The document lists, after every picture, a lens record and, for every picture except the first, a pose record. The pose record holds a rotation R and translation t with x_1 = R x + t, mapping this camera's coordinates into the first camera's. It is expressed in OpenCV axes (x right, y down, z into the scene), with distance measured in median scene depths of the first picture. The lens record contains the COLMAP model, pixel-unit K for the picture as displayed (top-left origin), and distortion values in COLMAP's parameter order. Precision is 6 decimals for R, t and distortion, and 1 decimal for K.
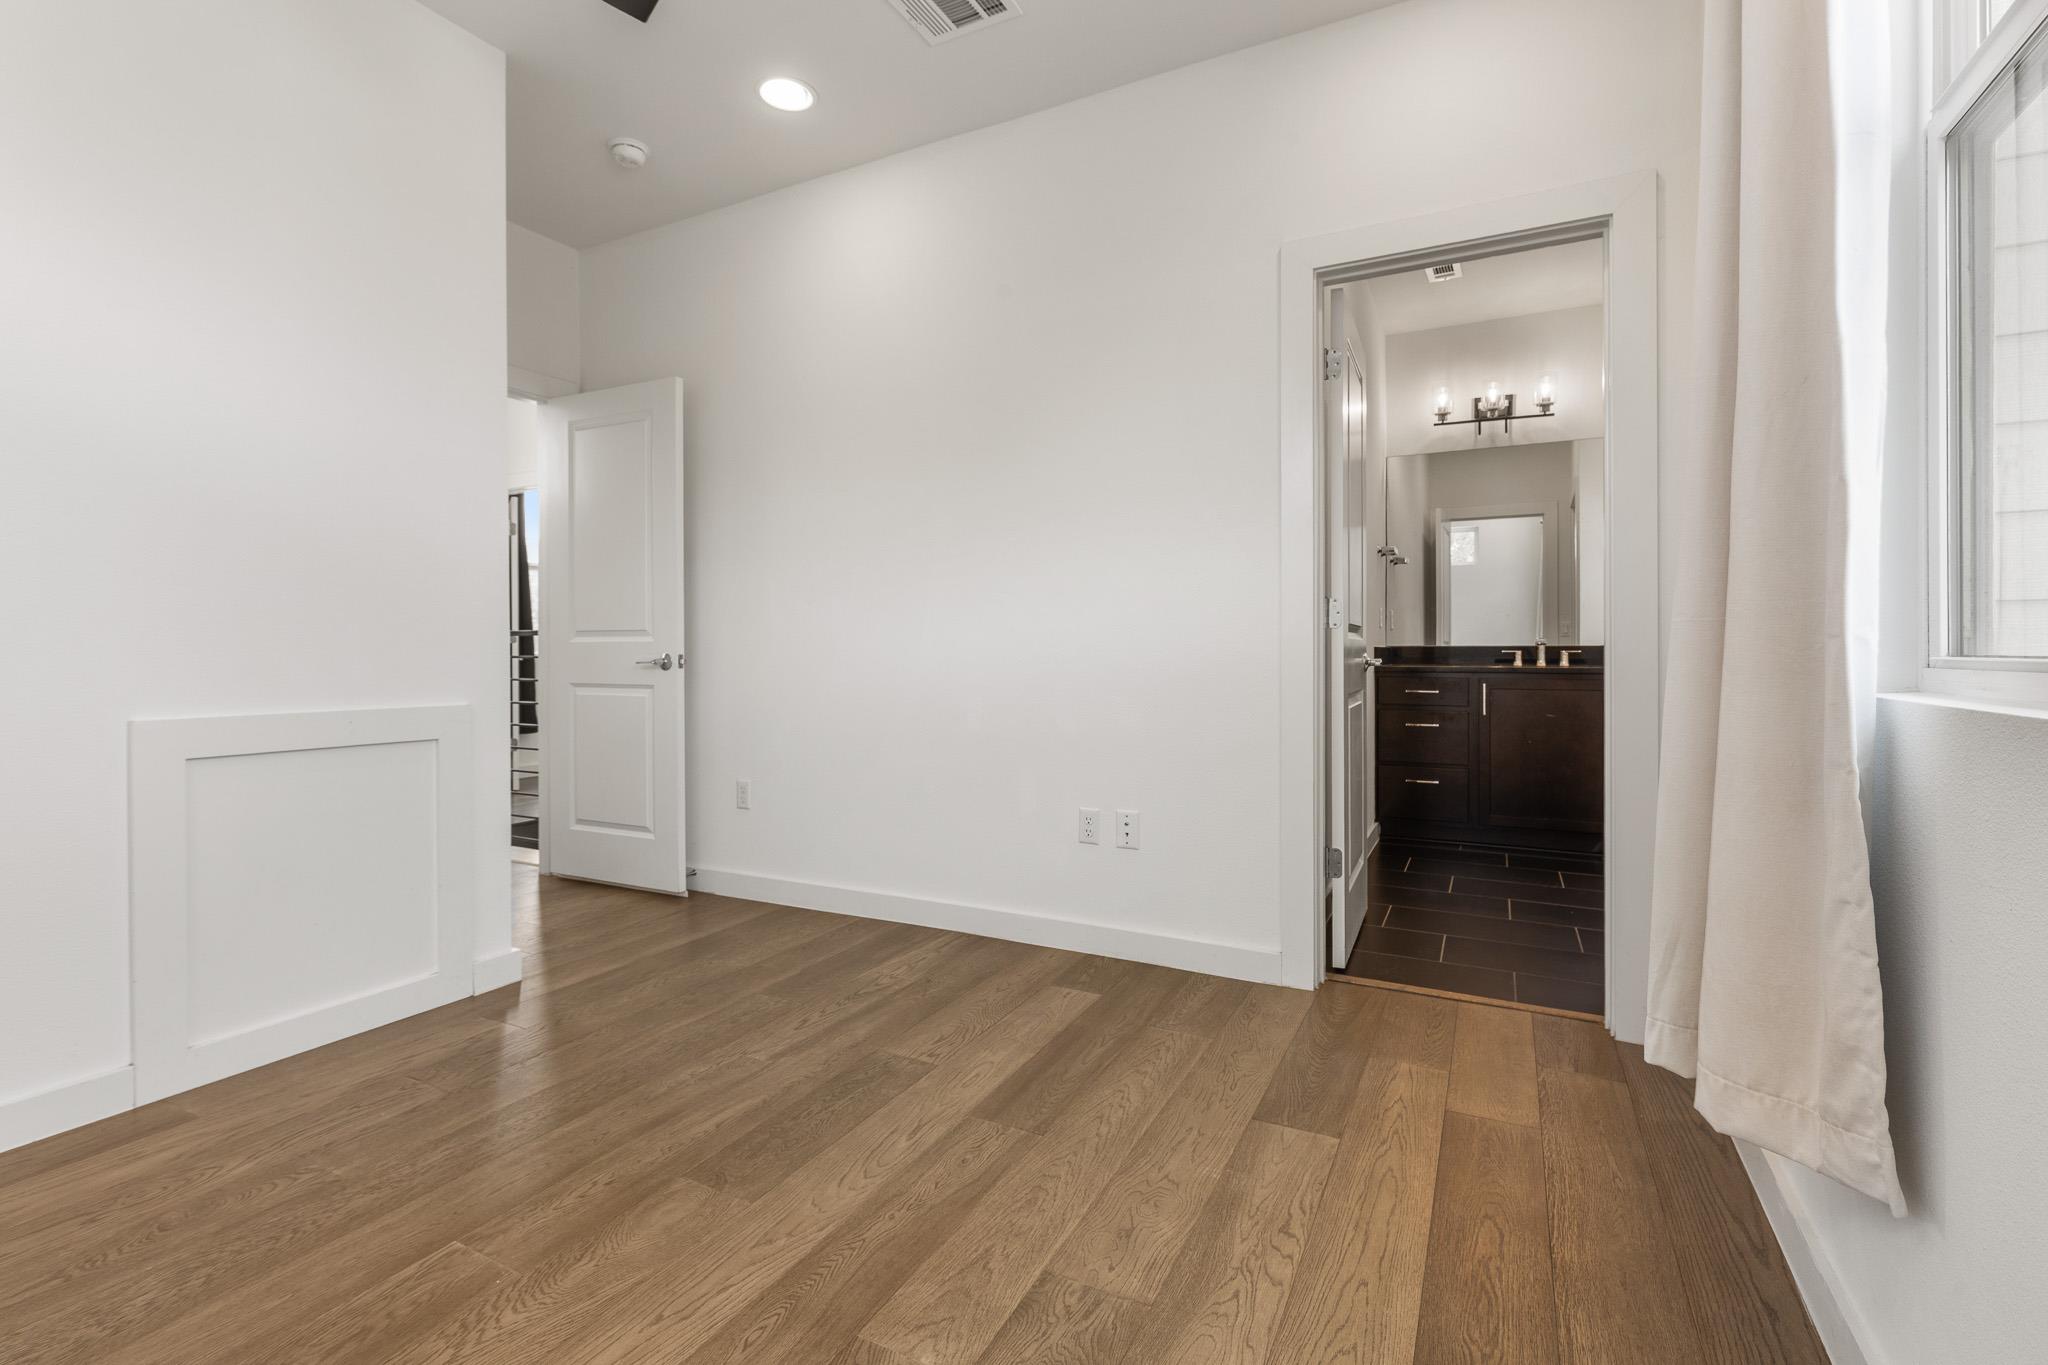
lens RADIAL K [[918.3, 0, 1031.7], [0, 918.3, 658.9], [0, 0, 1]] dist [-0.001016, -0.000809]
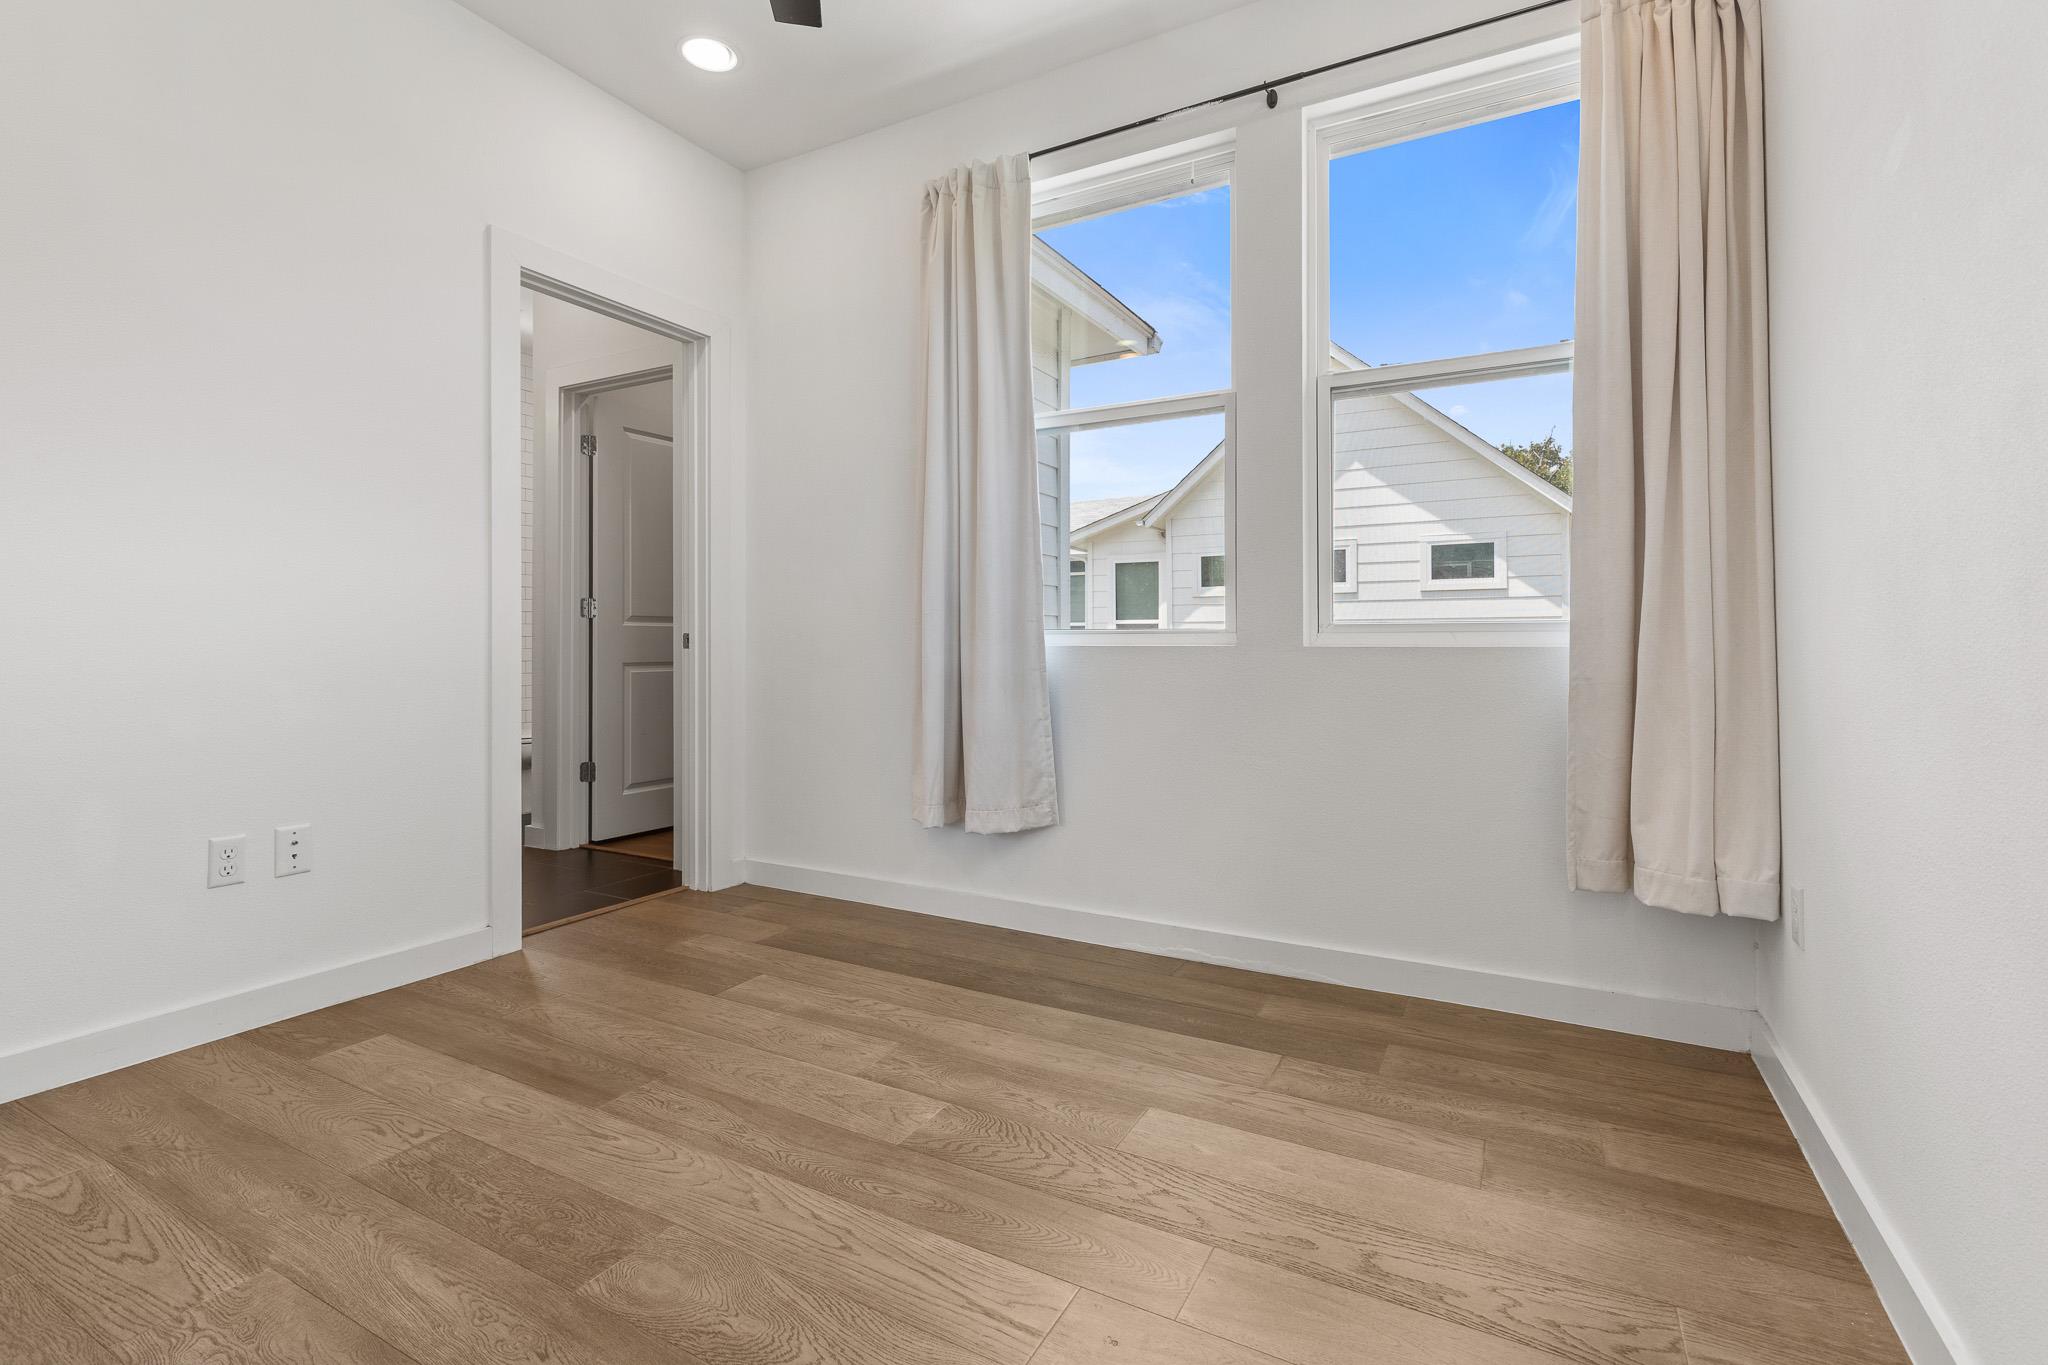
lens RADIAL K [[932.0, 0, 1029.8], [0, 932.0, 638.8], [0, 0, 1]] dist [0.000311, 0.000177]
pose [[0.024895, 0.006941, 0.999666, -0.835371], [0.009298, 0.999931, -0.007175, 0.020486], [-0.999647, 0.009474, 0.024828, 0.430330]]
